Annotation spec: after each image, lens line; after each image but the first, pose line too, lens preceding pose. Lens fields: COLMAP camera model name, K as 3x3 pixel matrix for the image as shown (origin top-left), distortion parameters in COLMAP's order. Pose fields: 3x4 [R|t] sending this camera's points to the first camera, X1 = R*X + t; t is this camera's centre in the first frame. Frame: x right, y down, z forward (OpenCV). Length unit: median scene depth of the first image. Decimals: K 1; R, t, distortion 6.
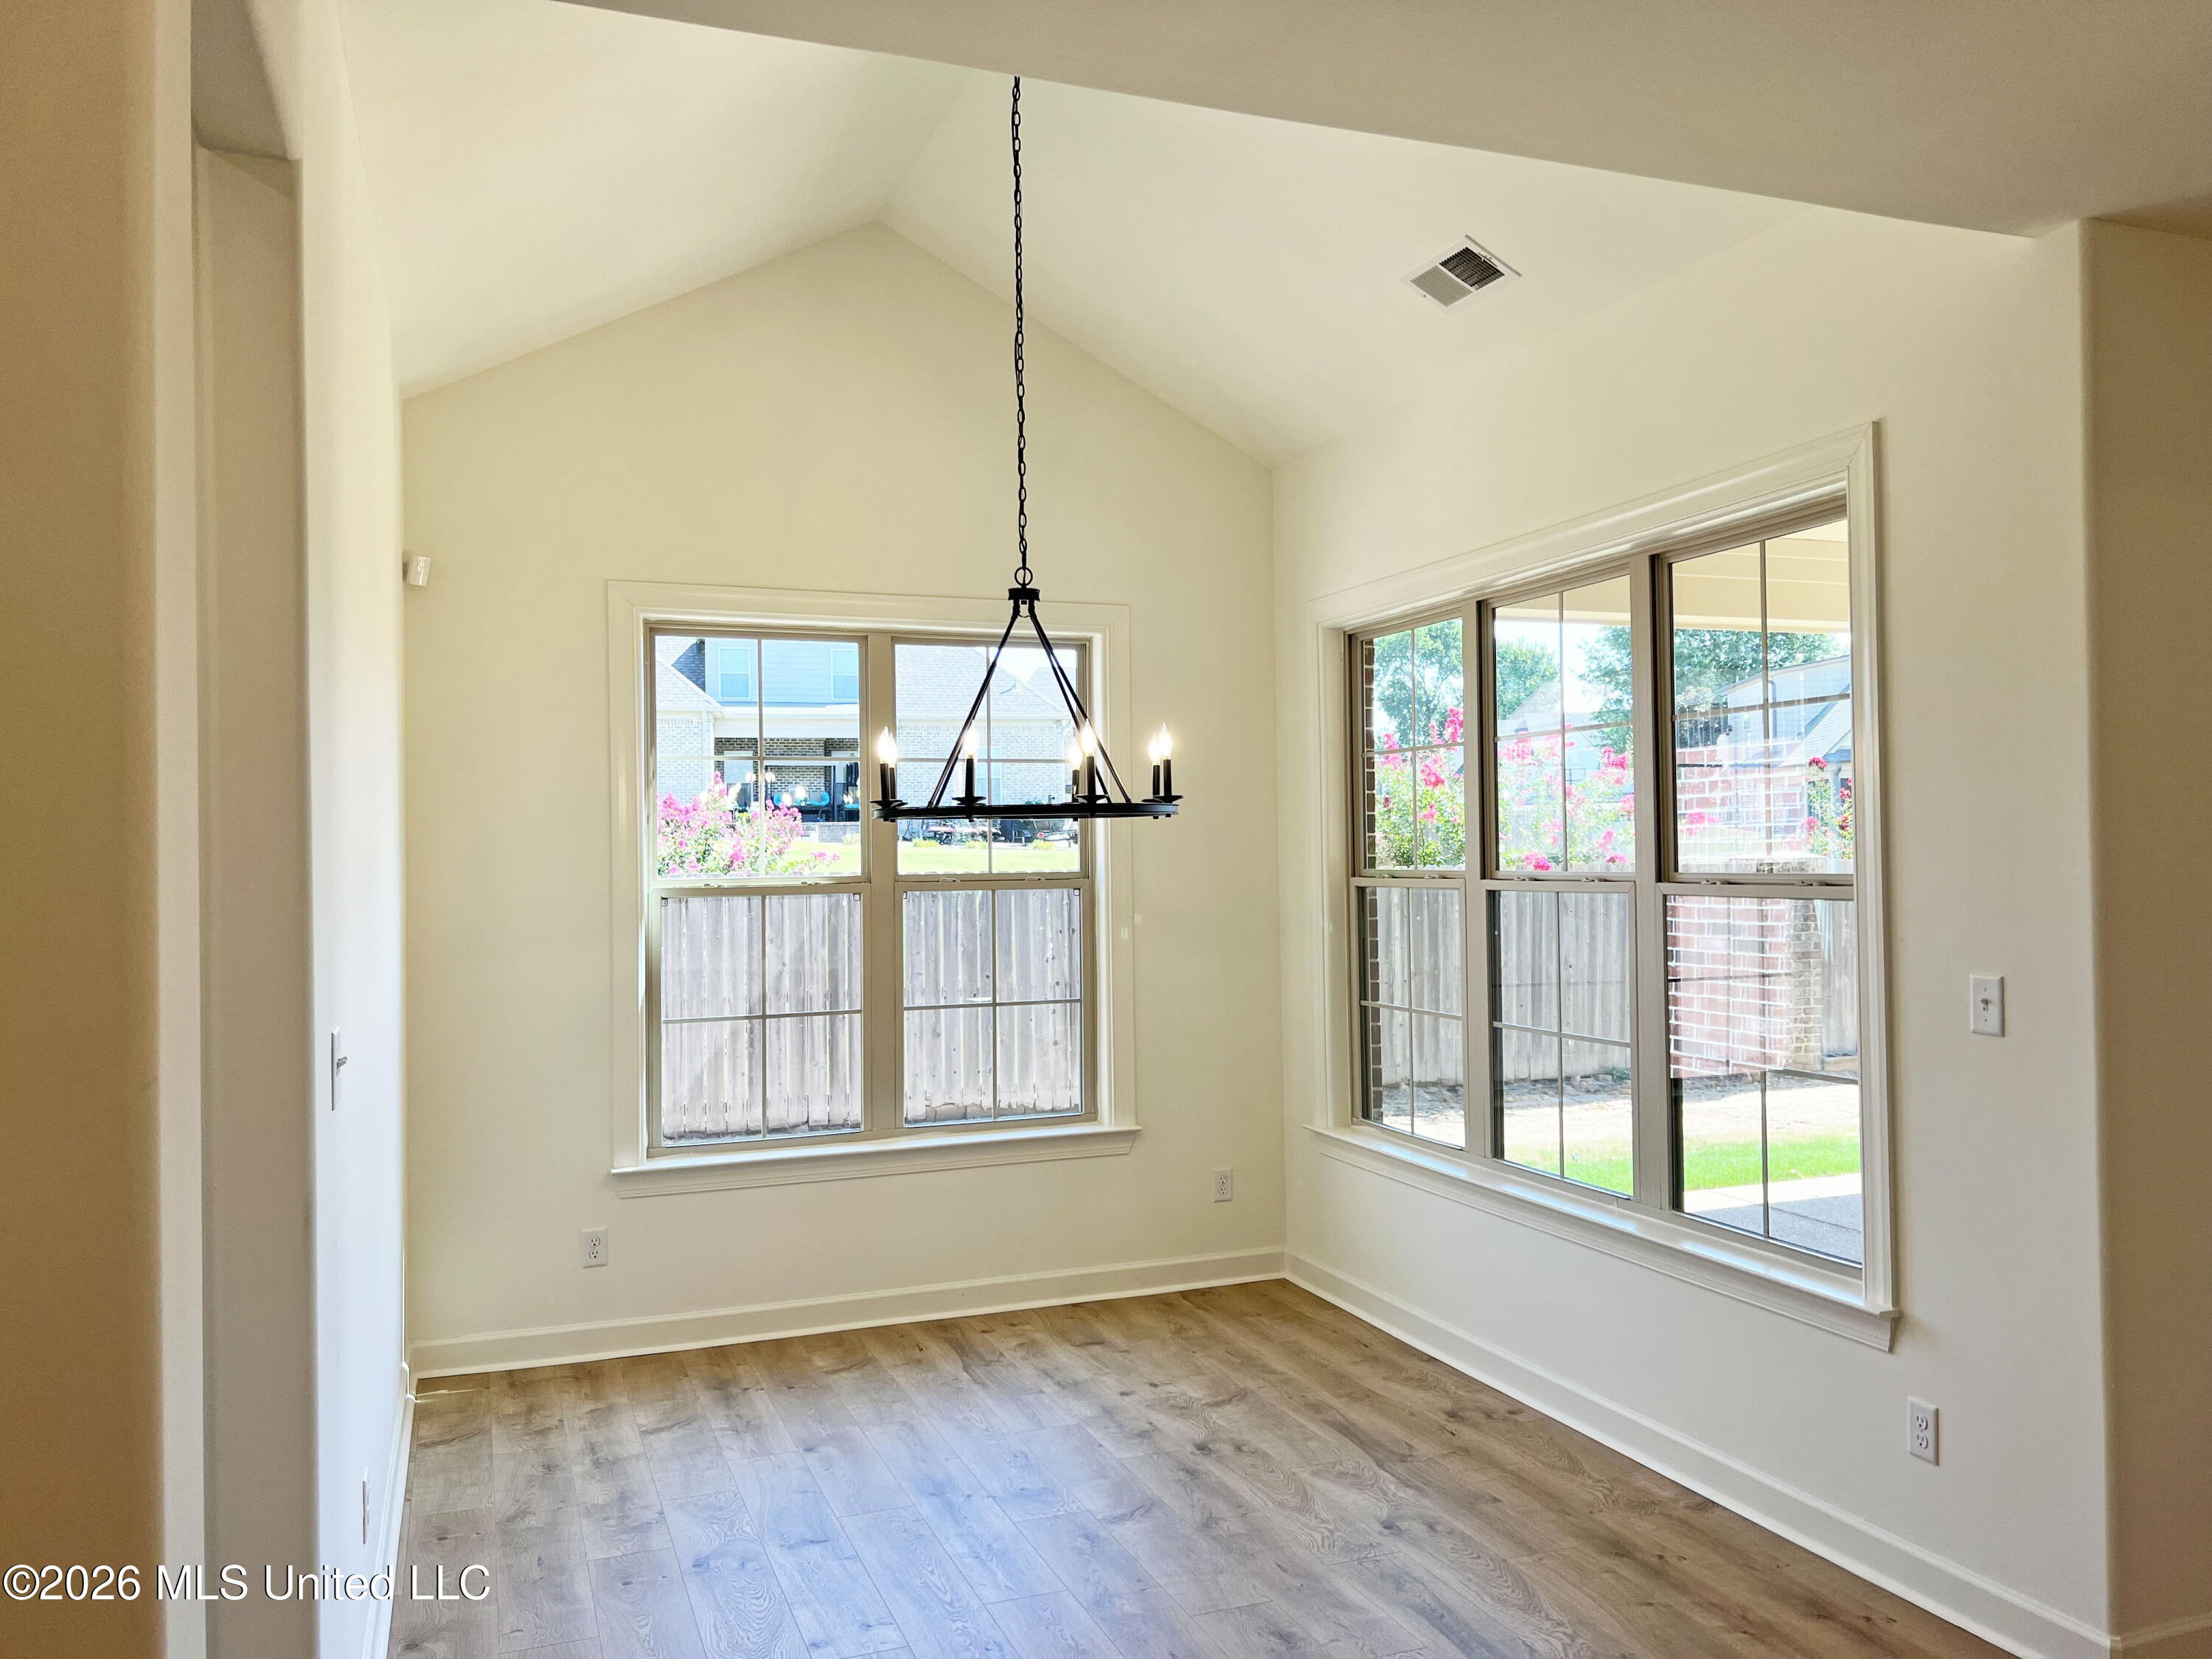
lens RADIAL K [[1662.6, 0, 1106.0], [0, 1662.6, 829.5], [0, 0, 1]] dist [0.063455, -0.057319]
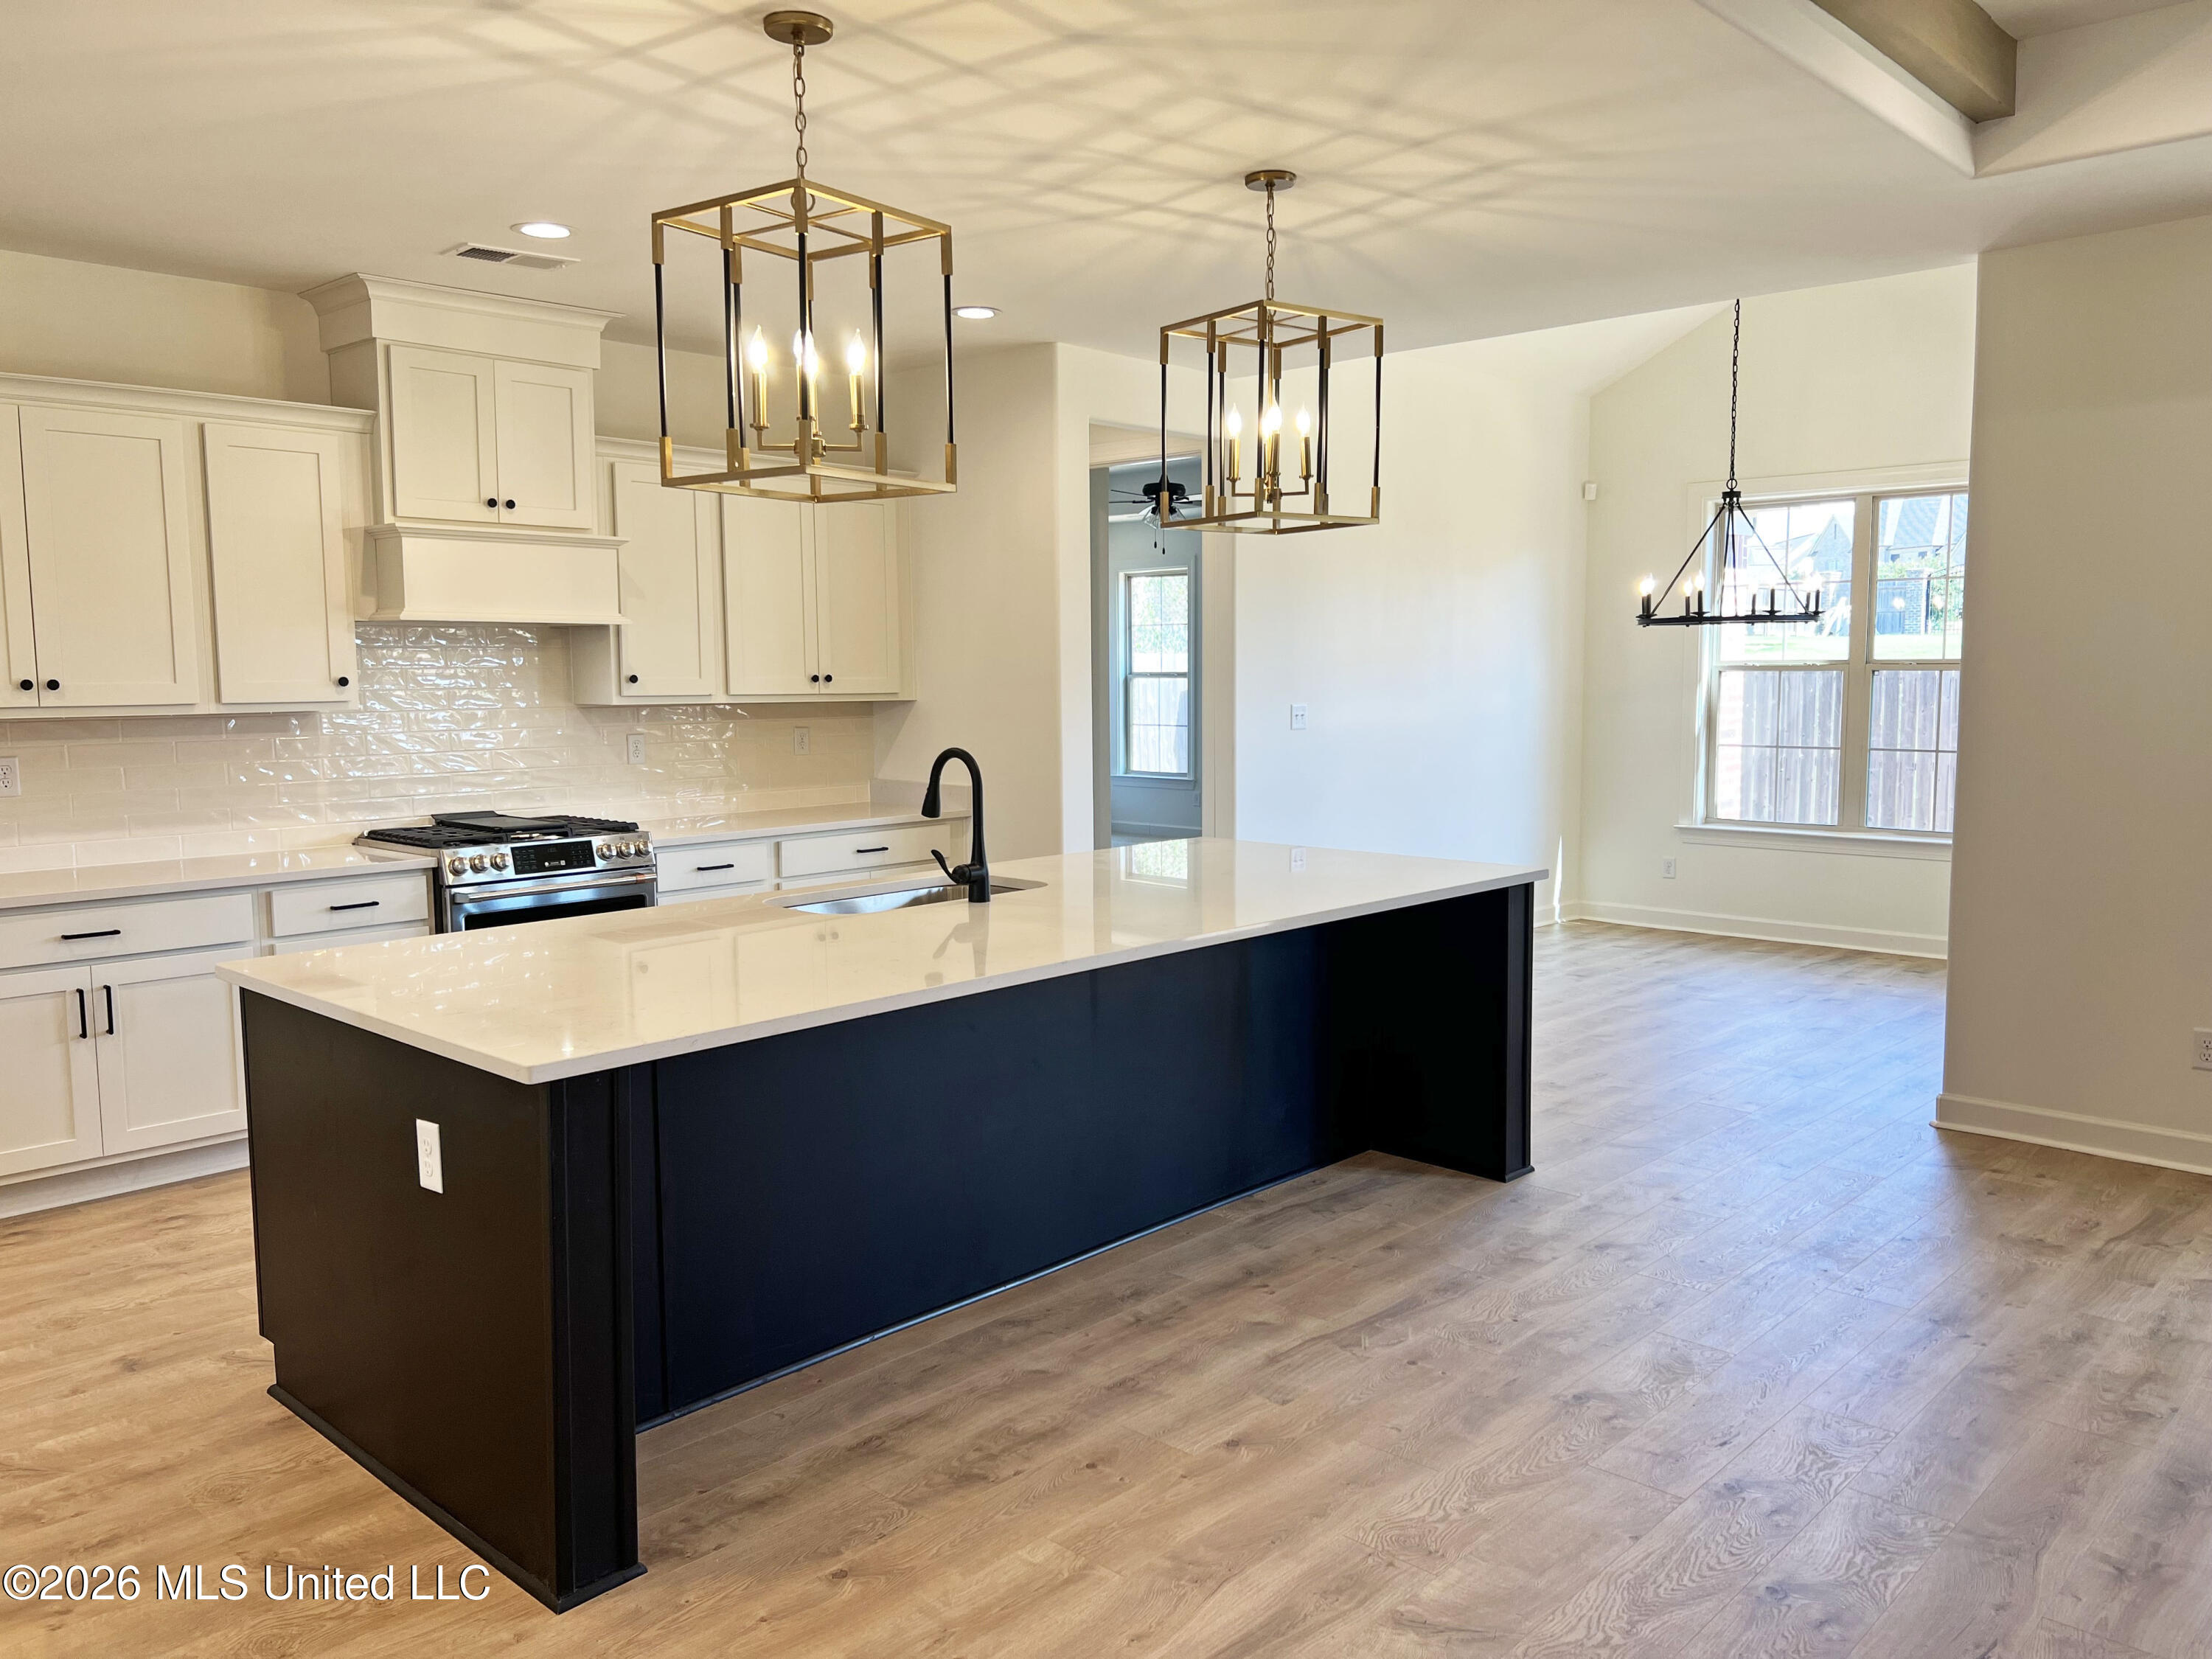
lens RADIAL K [[1657.9, 0, 1107.2], [0, 1657.9, 835.4], [0, 0, 1]] dist [0.061892, -0.056559]
pose [[0.431556, 0.102084, -0.896292, 1.061390], [0.010809, 0.992920, 0.118294, -0.000918], [0.902022, -0.060738, 0.427397, -0.300447]]
